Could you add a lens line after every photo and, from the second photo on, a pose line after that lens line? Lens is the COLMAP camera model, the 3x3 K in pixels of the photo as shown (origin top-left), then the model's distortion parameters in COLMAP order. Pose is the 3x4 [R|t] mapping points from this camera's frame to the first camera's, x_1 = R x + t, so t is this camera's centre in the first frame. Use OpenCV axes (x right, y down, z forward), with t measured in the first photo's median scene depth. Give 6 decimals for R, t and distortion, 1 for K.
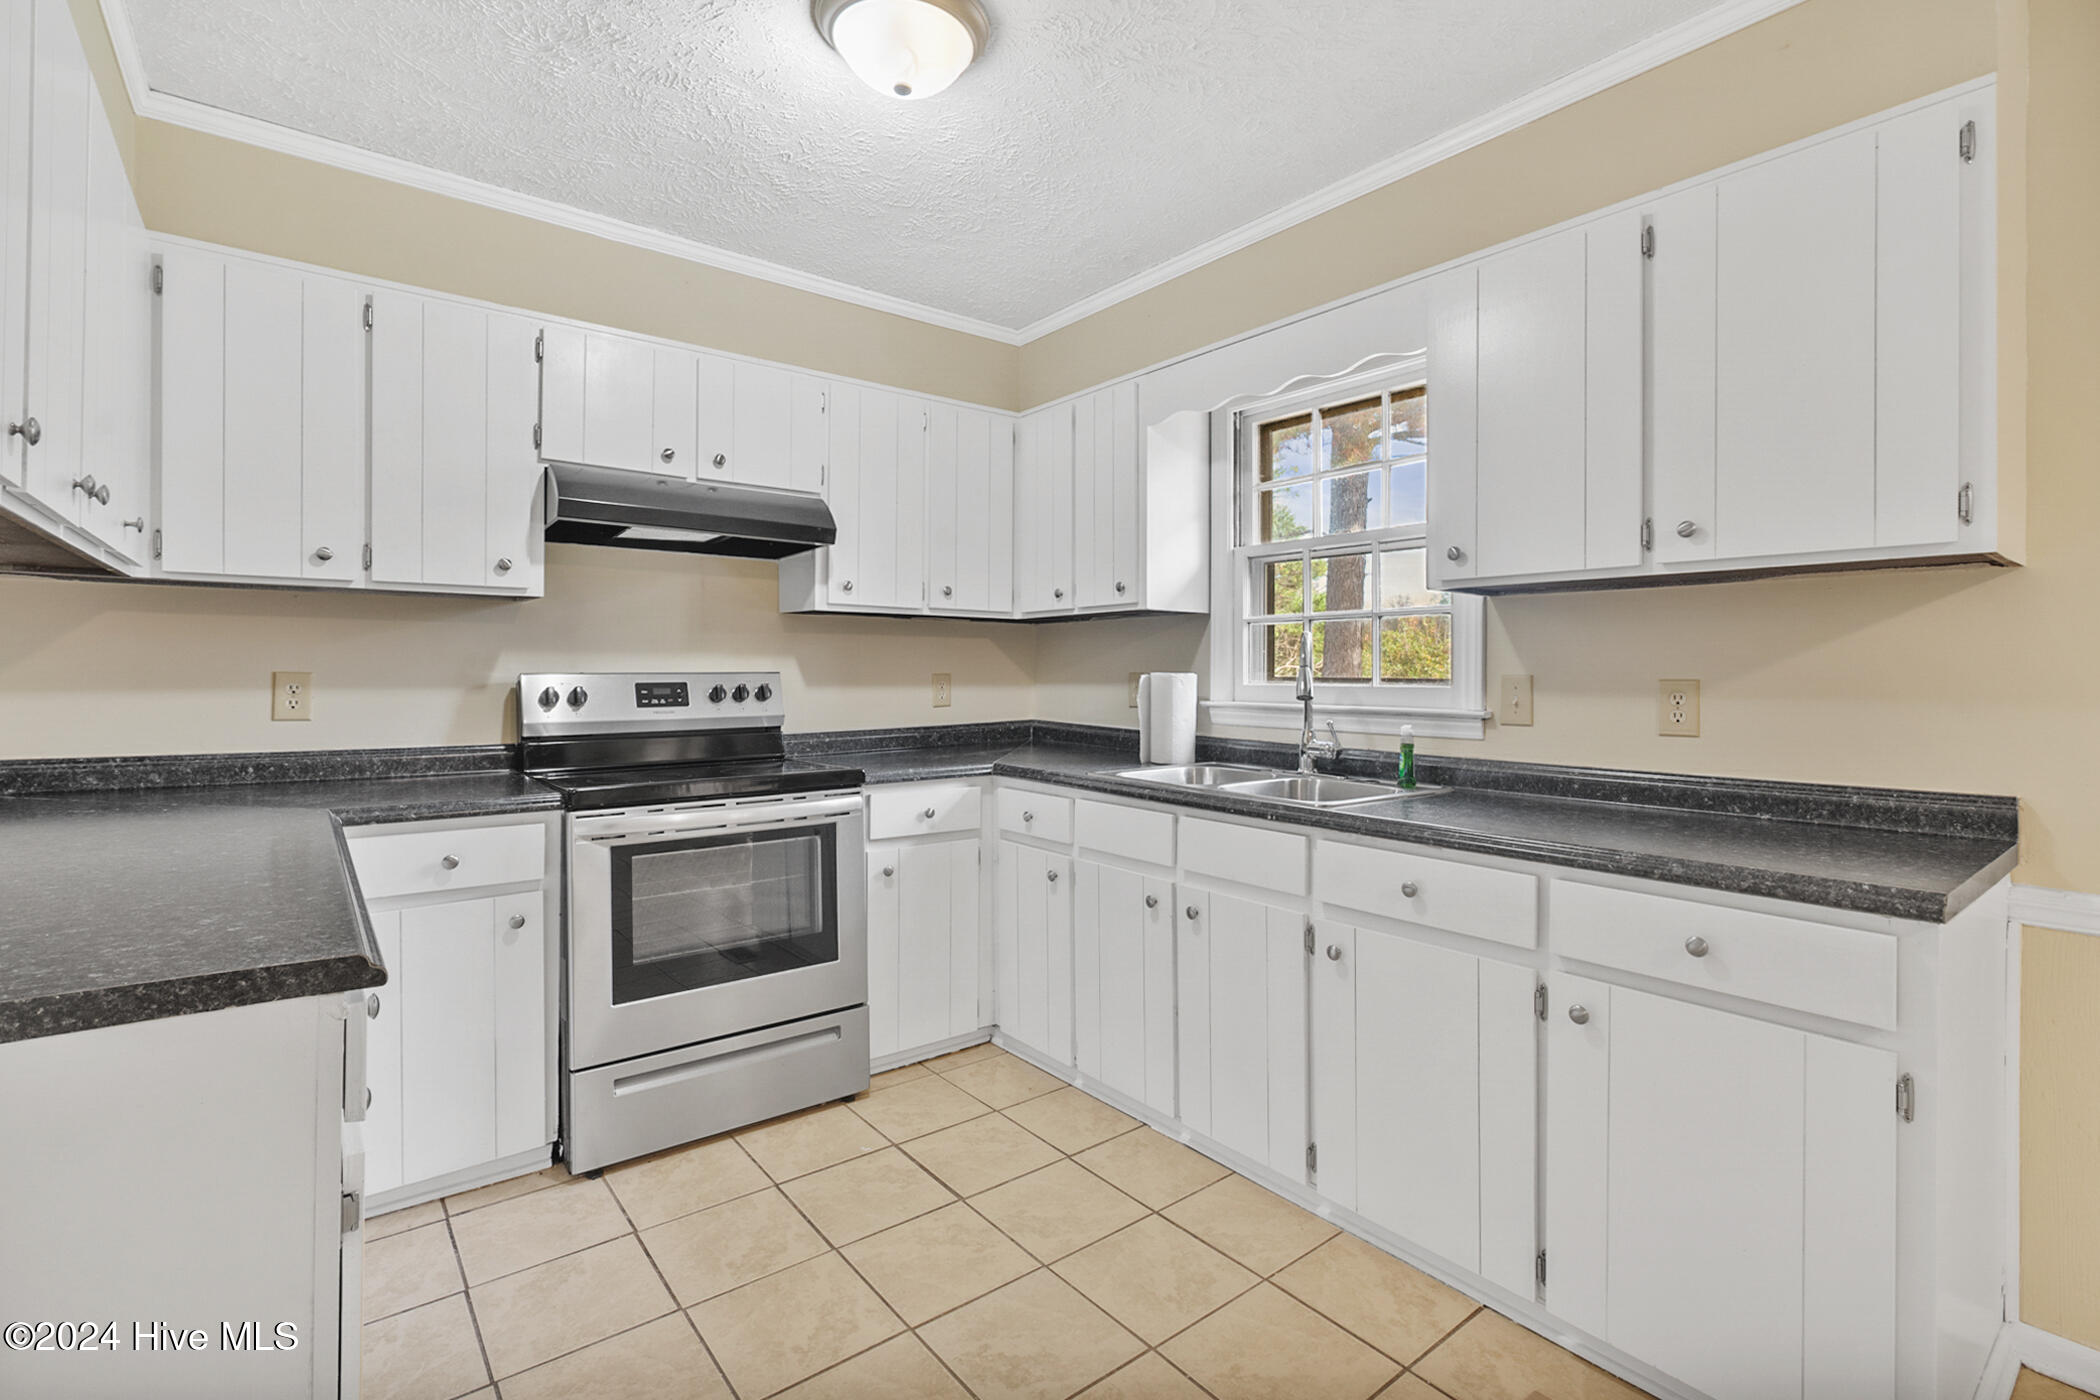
lens RADIAL K [[954.3, 0, 1054.4], [0, 954.3, 684.0], [0, 0, 1]] dist [-0.000932, 0.000231]
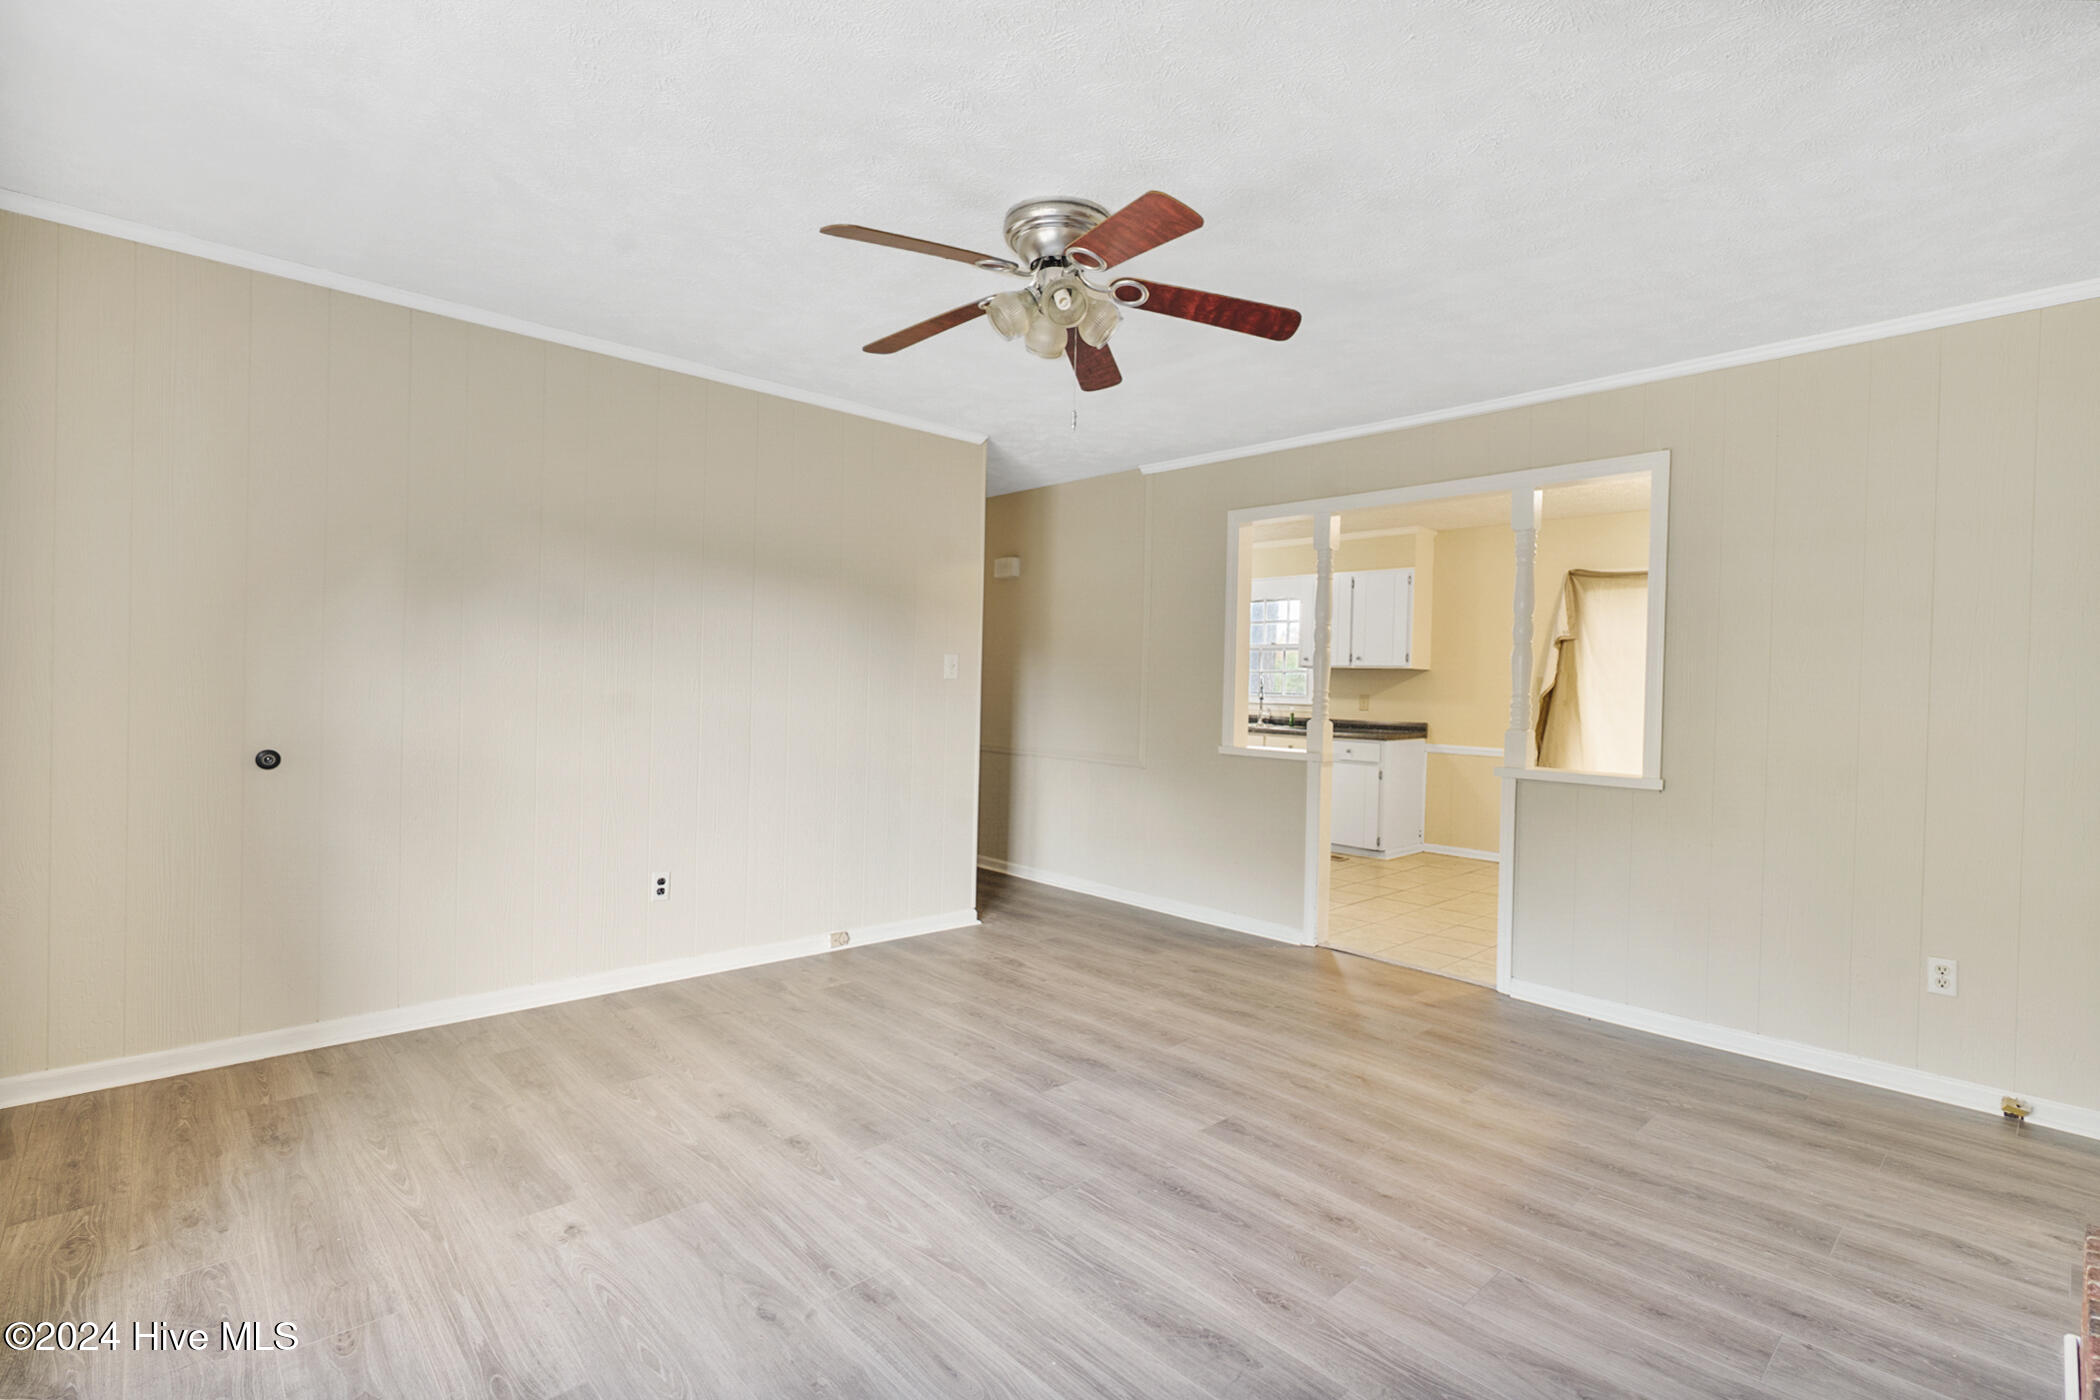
lens RADIAL K [[954.3, 0, 1046.9], [0, 954.3, 699.2], [0, 0, 1]] dist [-0.000932, 0.000231]
pose [[0.996400, 0.014623, 0.083500, -0.863432], [-0.015120, 0.999872, 0.005313, 0.009950], [-0.083411, -0.006557, 0.996494, -2.548410]]
